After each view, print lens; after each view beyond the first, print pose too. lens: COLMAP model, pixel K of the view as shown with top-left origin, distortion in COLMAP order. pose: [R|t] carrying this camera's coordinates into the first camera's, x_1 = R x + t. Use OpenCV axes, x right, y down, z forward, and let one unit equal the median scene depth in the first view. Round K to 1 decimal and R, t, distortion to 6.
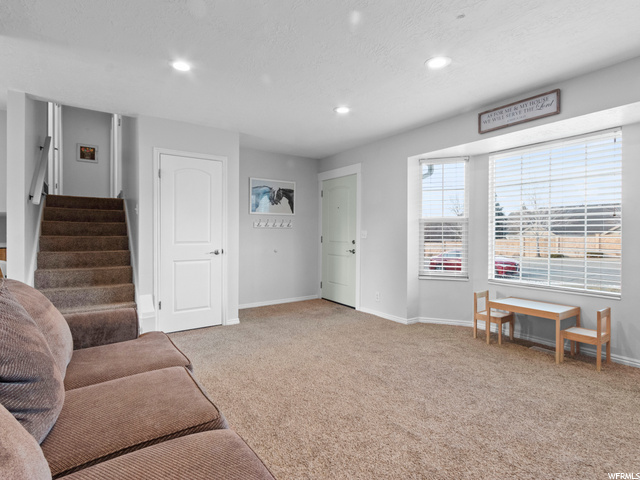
lens RADIAL K [[332.8, 0, 316.7], [0, 332.8, 236.3], [0, 0, 1]] dist [0.001670, -0.000028]
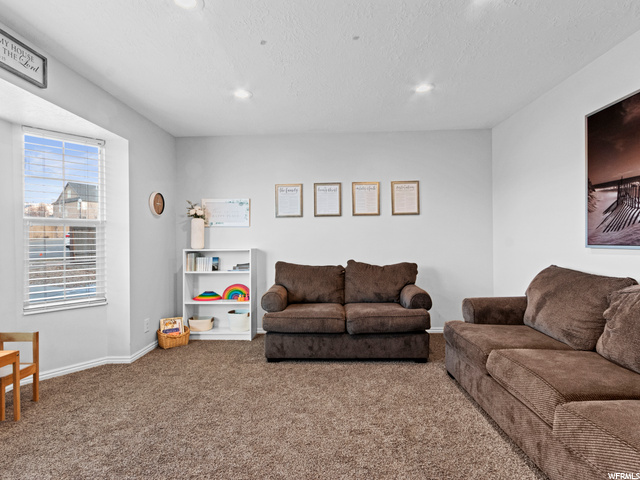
lens RADIAL K [[328.6, 0, 318.1], [0, 328.6, 242.4], [0, 0, 1]] dist [0.001303, 0.000148]
pose [[-0.797308, 0.003260, 0.603564, -0.176613], [0.017945, 0.999671, 0.018305, -0.006721], [-0.603306, 0.025426, -0.797104, 0.864365]]
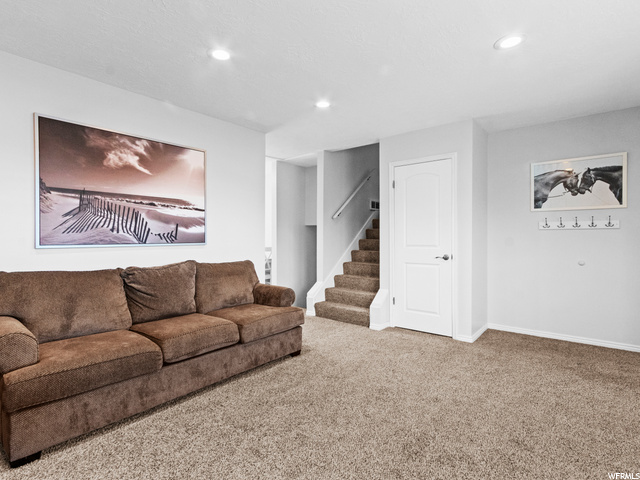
lens RADIAL K [[332.8, 0, 316.7], [0, 332.8, 236.3], [0, 0, 1]] dist [0.001670, -0.000028]
pose [[0.261568, -0.008990, -0.965143, 0.507085], [-0.009729, 0.999881, -0.011951, 0.003566], [0.965136, 0.012516, 0.261450, 0.410104]]
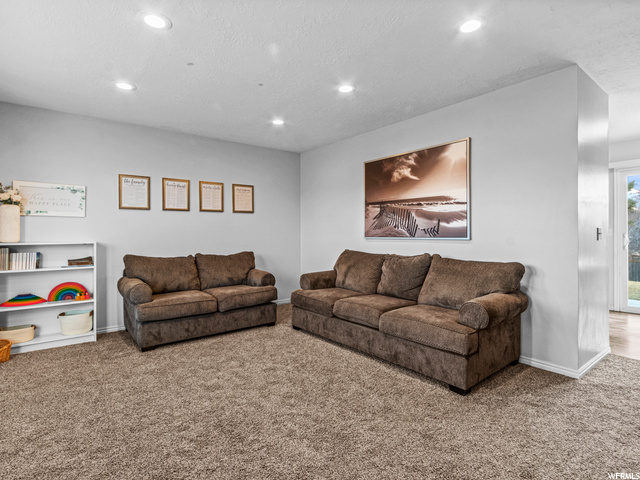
lens RADIAL K [[332.8, 0, 316.7], [0, 332.8, 236.3], [0, 0, 1]] dist [0.001670, -0.000028]
pose [[-0.998319, 0.001810, -0.057926, 0.008666], [0.000379, 0.999695, 0.024701, -0.010460], [0.057953, 0.024638, -0.998015, 1.135845]]
